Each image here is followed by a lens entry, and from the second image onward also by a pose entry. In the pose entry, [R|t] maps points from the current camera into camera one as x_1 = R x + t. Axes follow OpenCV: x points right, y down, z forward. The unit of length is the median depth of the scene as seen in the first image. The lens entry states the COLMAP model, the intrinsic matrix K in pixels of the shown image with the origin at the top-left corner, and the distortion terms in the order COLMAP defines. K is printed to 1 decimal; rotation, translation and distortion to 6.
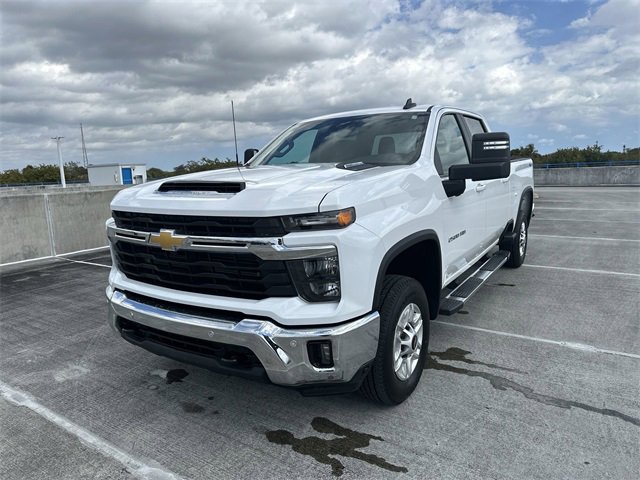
lens RADIAL K [[451.5, 0, 316.9], [0, 451.5, 240.0], [0, 0, 1]] dist [0.033902, -0.046160]
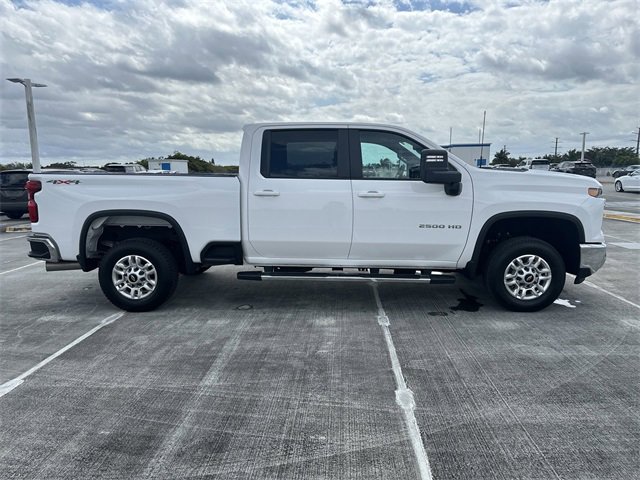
lens RADIAL K [[446.8, 0, 323.6], [0, 446.8, 255.9], [0, 0, 1]] dist [0.029781, -0.033766]
pose [[-0.525008, -0.117557, 0.842939, -1.140916], [0.164597, 0.957693, 0.236077, -0.338390], [-0.835029, 0.262688, -0.483447, 2.334000]]
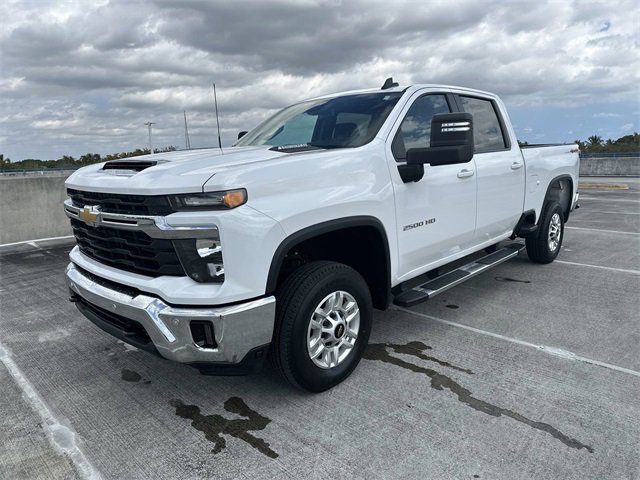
lens RADIAL K [[449.7, 0, 322.1], [0, 449.7, 239.1], [0, 0, 1]] dist [0.040052, -0.051266]
pose [[0.983114, 0.043187, -0.177825, 0.286976], [-0.038112, 0.998765, 0.031862, -0.000203], [0.178981, -0.024547, 0.983546, 0.041468]]
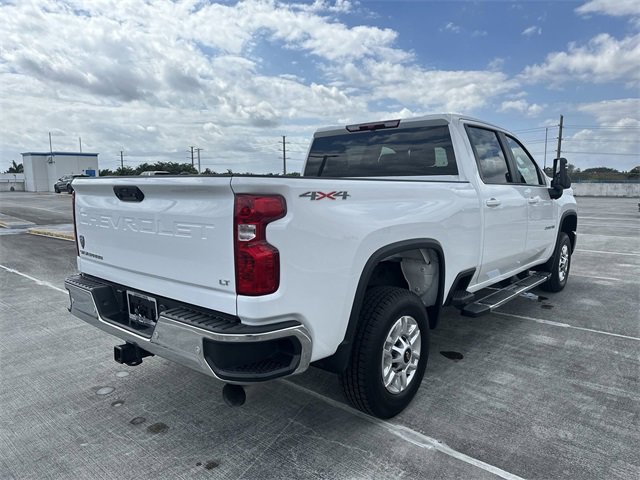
lens RADIAL K [[449.7, 0, 322.1], [0, 449.7, 239.1], [0, 0, 1]] dist [0.040052, -0.051266]
pose [[-0.991730, 0.024424, 0.125997, 0.379429], [0.059211, 0.958075, 0.280331, -0.483472], [-0.113868, 0.285473, -0.951598, 2.911165]]
